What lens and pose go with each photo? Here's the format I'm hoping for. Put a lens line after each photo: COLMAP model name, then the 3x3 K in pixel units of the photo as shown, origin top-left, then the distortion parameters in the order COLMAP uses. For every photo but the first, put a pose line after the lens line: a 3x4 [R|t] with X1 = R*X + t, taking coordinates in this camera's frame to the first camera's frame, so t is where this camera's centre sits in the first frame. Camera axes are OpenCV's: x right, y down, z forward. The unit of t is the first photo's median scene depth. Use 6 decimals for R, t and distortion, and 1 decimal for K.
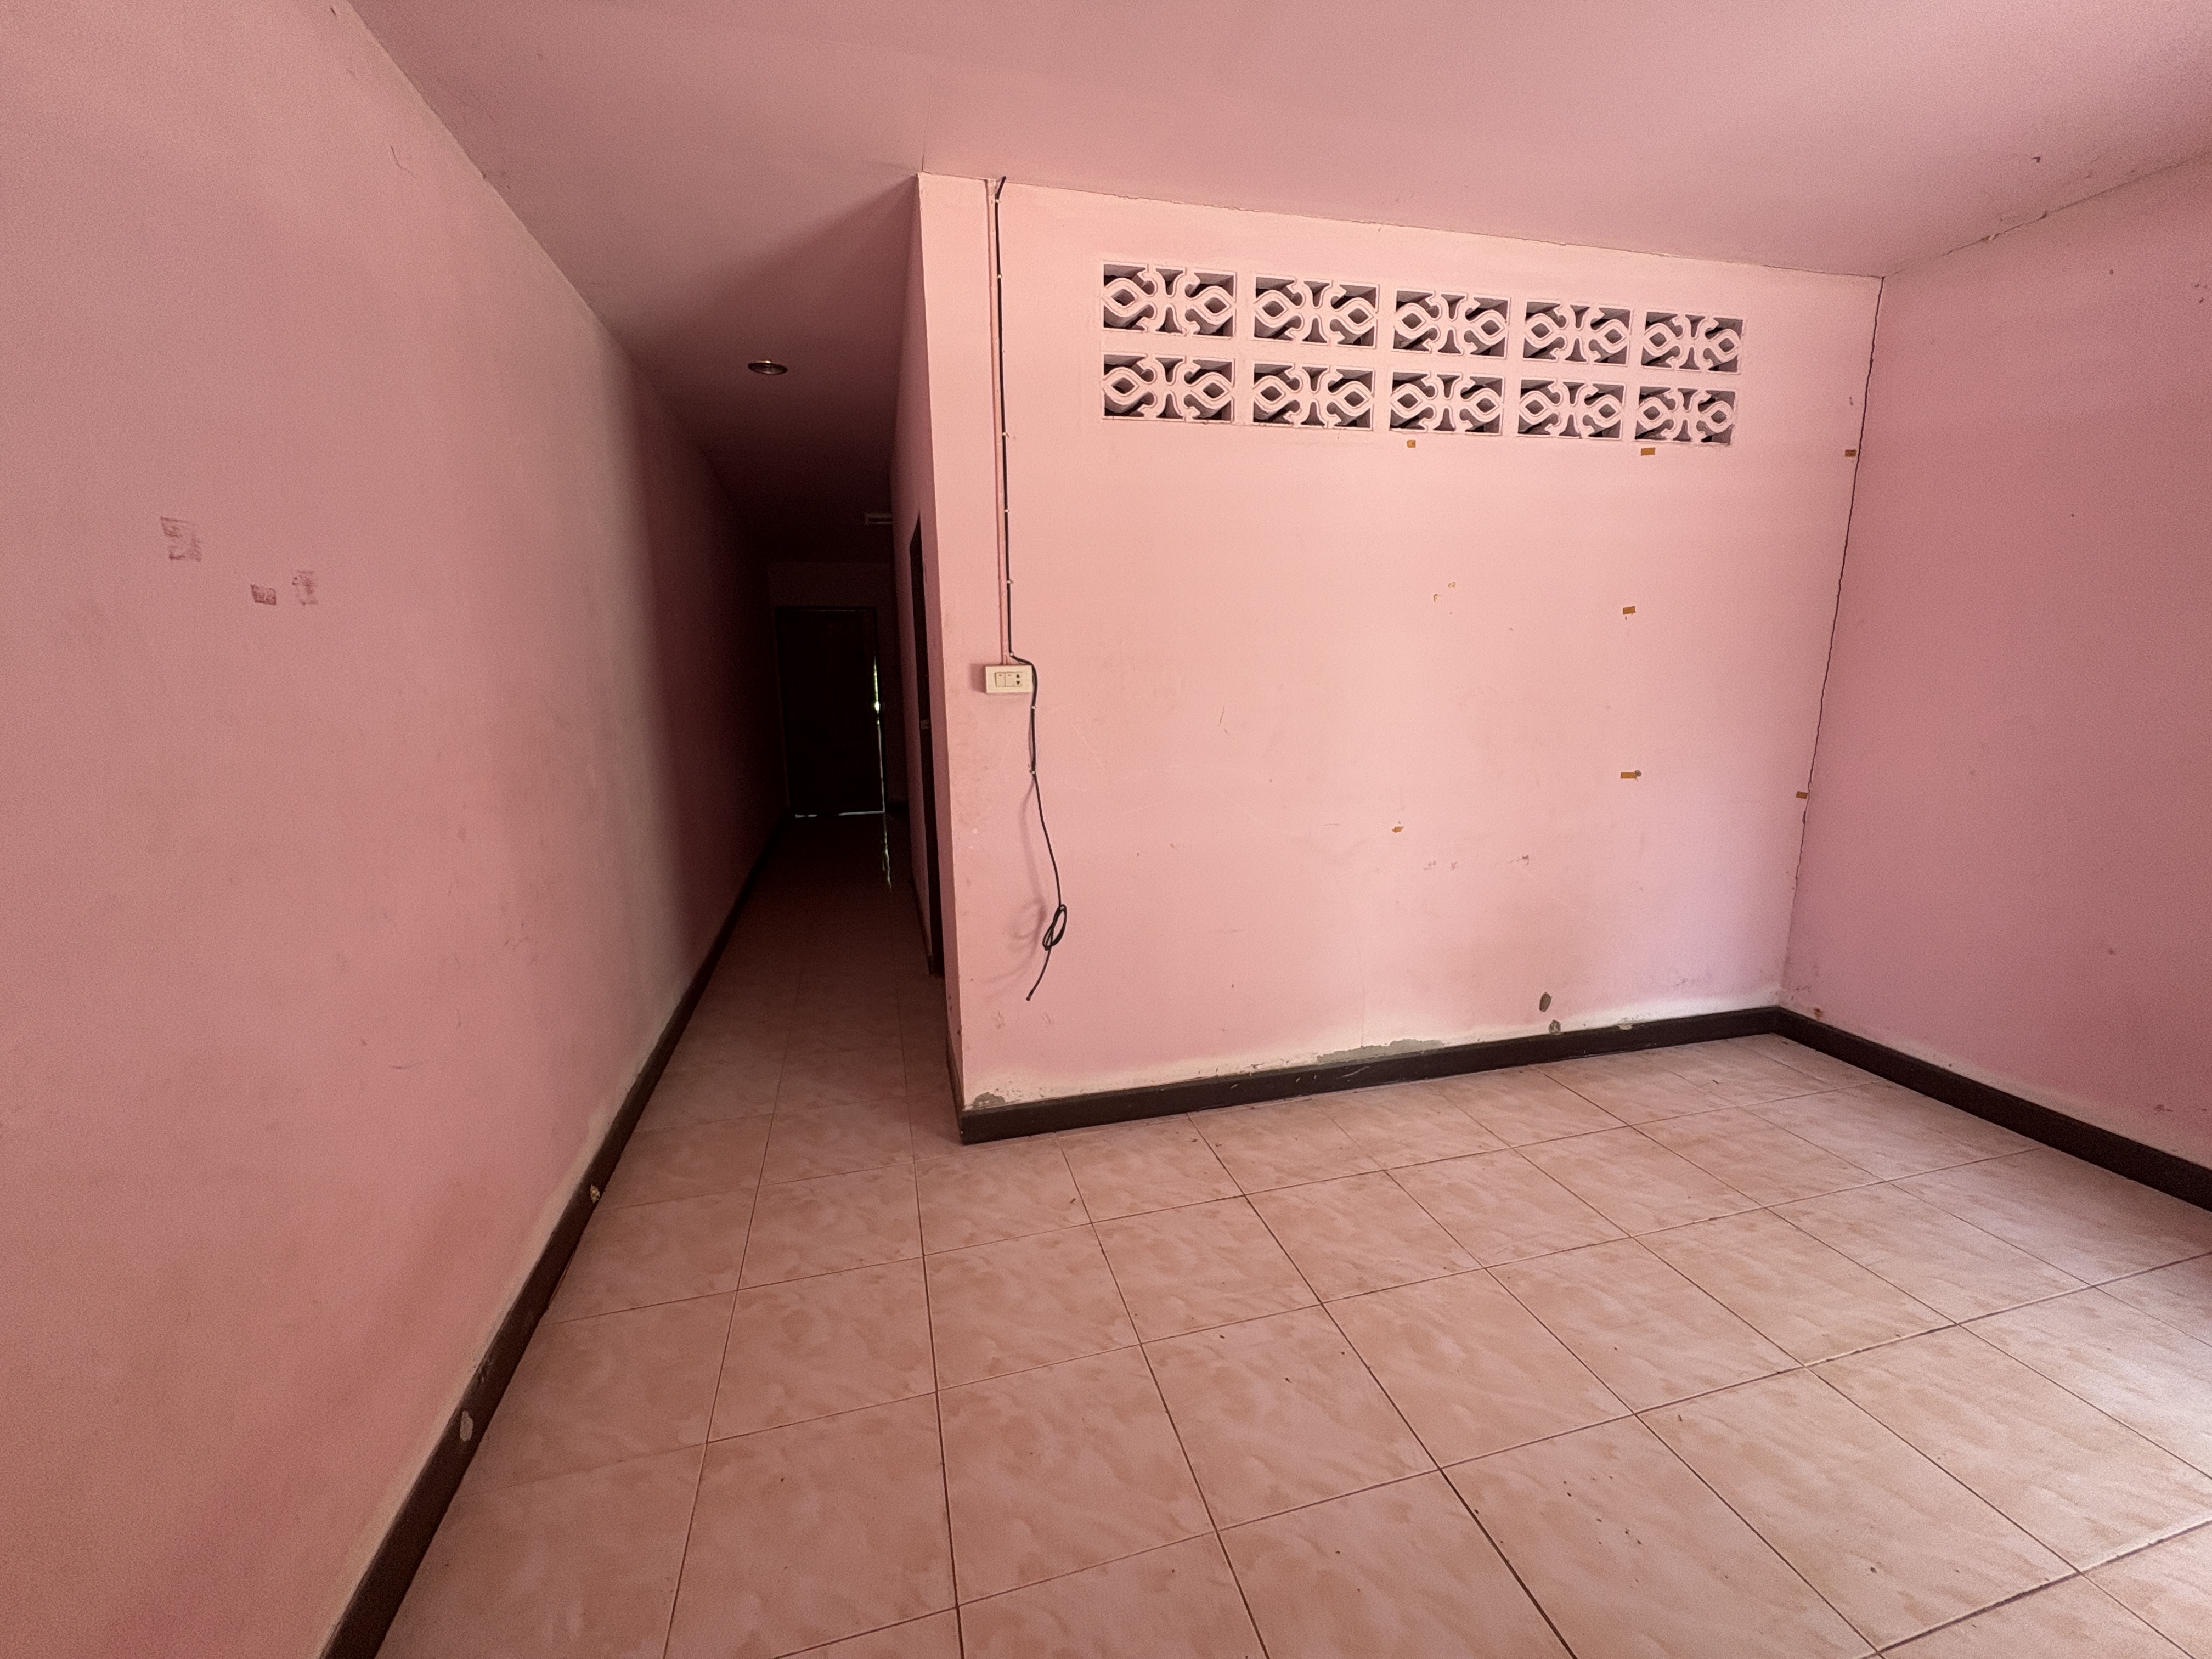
lens RADIAL K [[832.7, 0, 1097.3], [0, 832.7, 824.5], [0, 0, 1]] dist [0.001209, 0.000265]
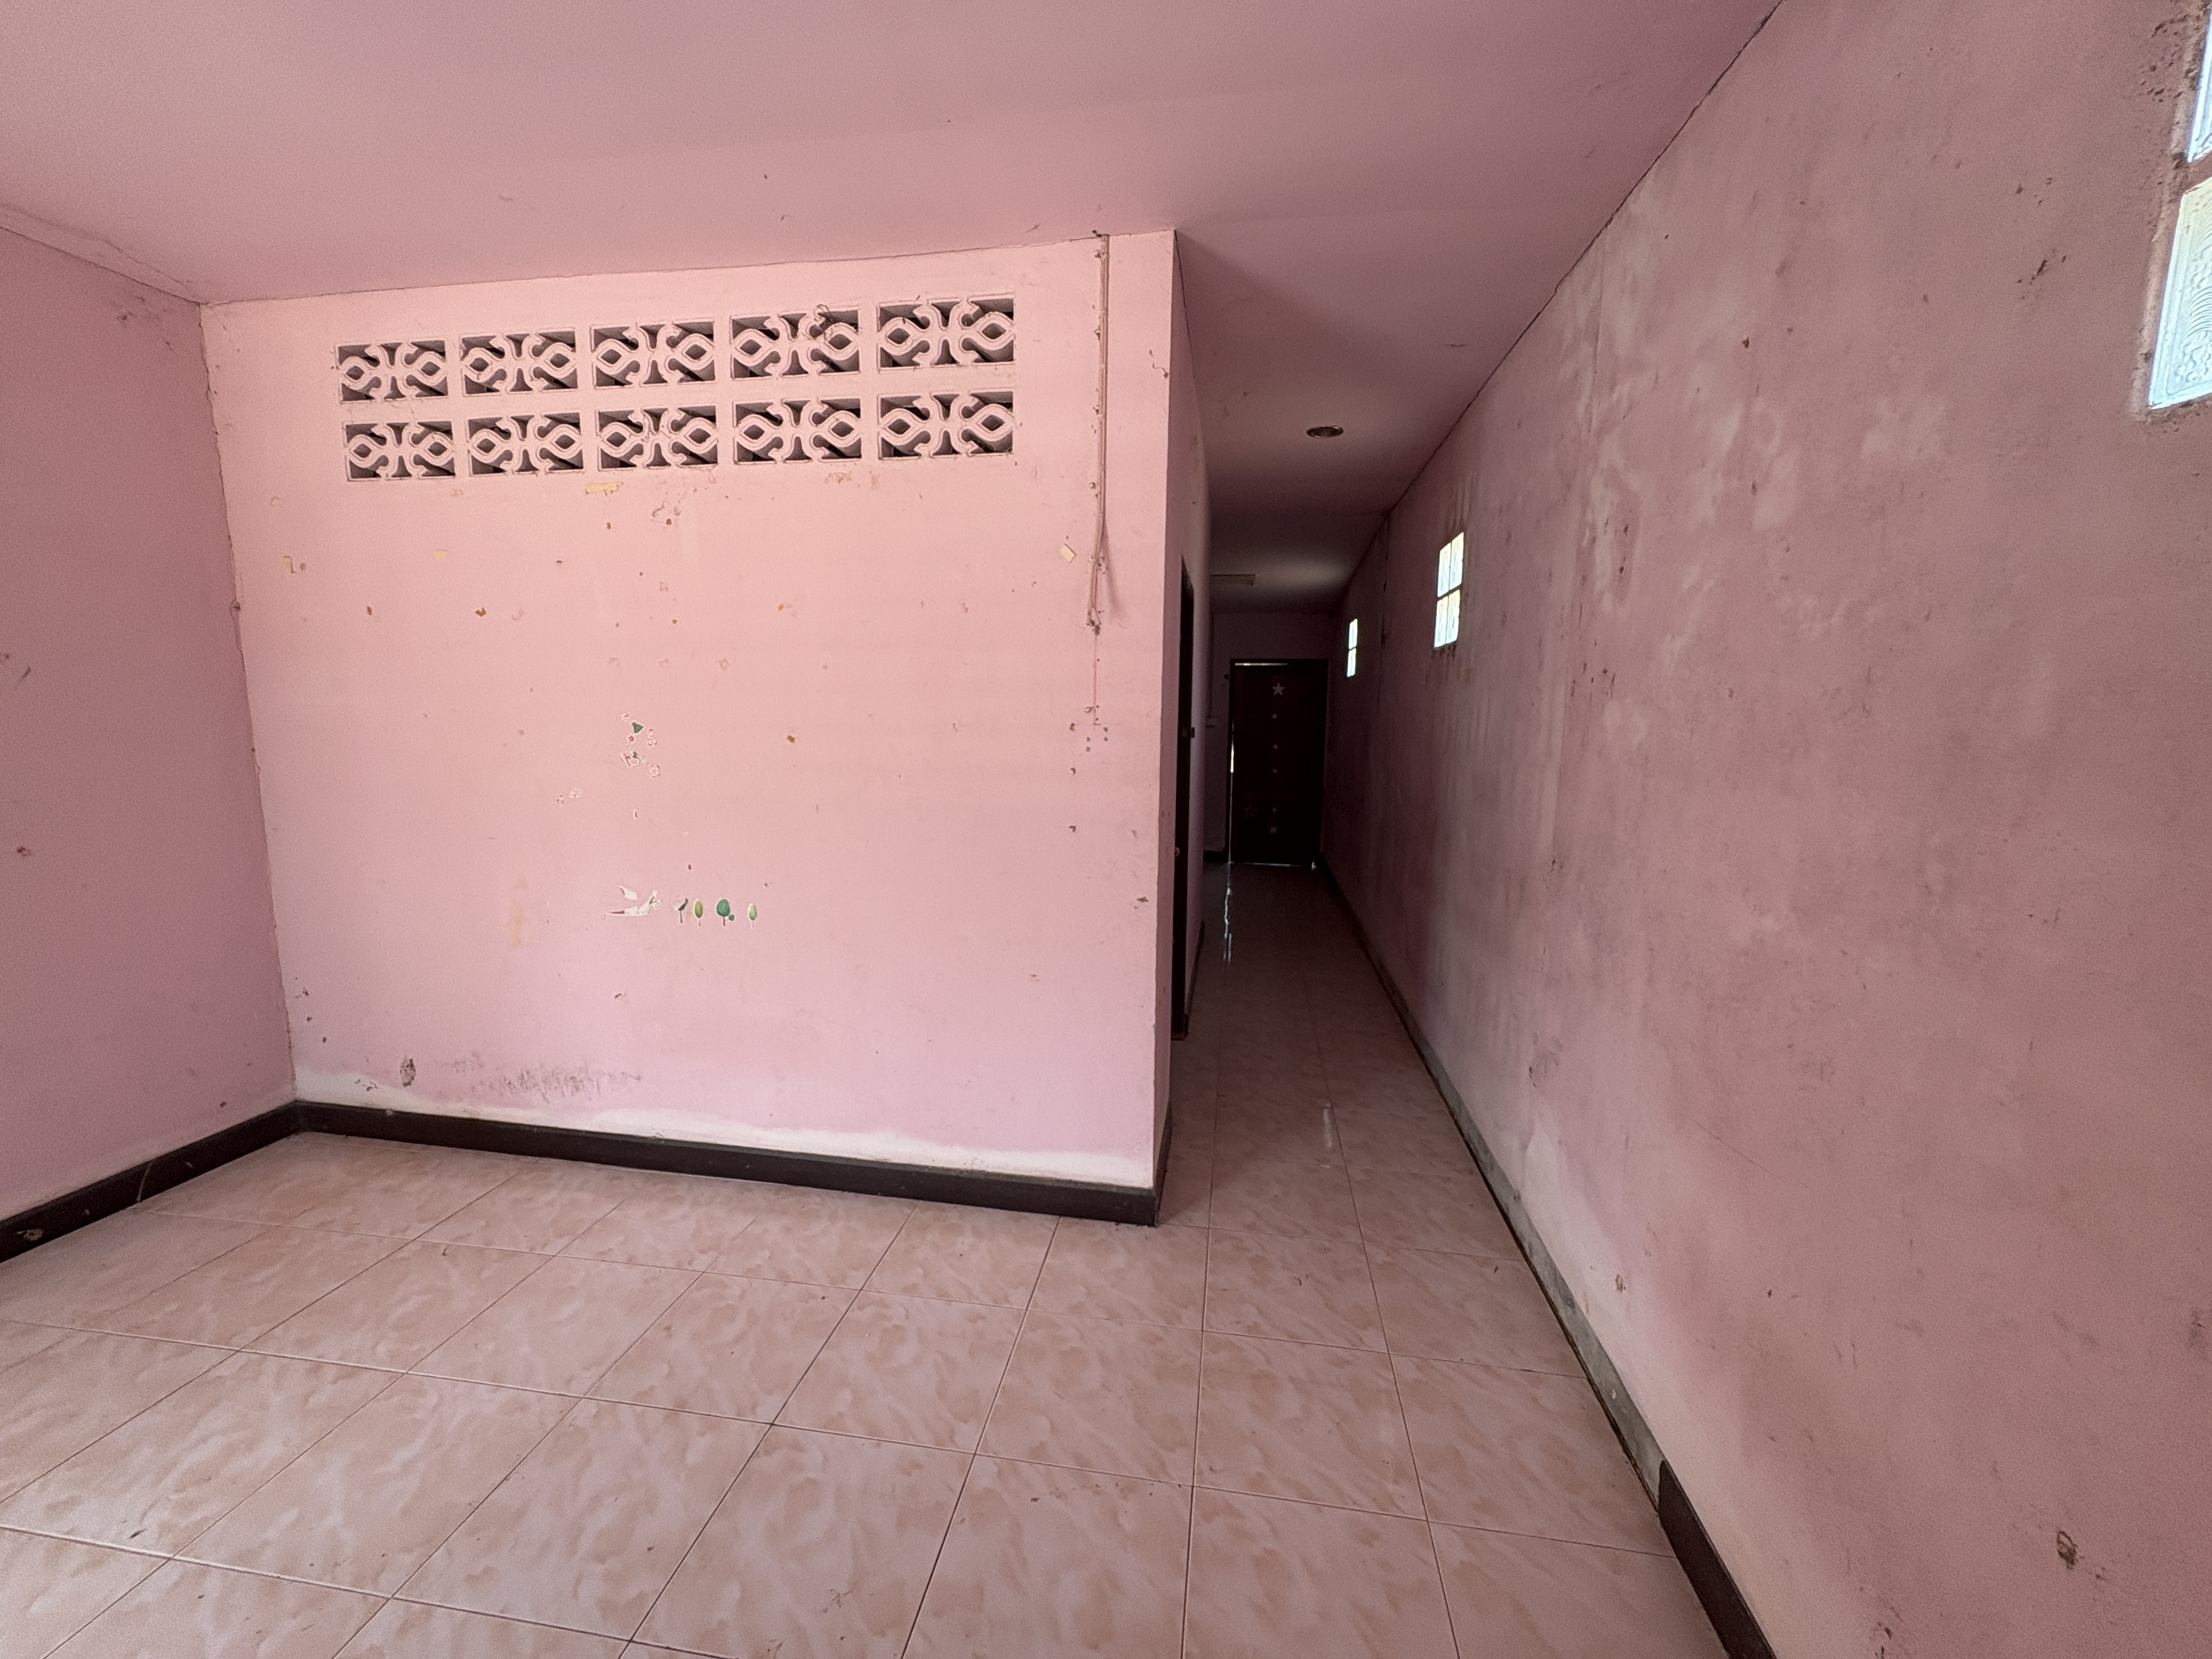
lens RADIAL K [[883.5, 0, 1100.9], [0, 883.5, 829.6], [0, 0, 1]] dist [0.016955, -0.000088]
pose [[0.914290, 0.082722, -0.396524, 1.055151], [-0.101465, 0.994486, -0.026487, -0.075528], [0.392147, 0.064450, 0.917642, 0.249209]]
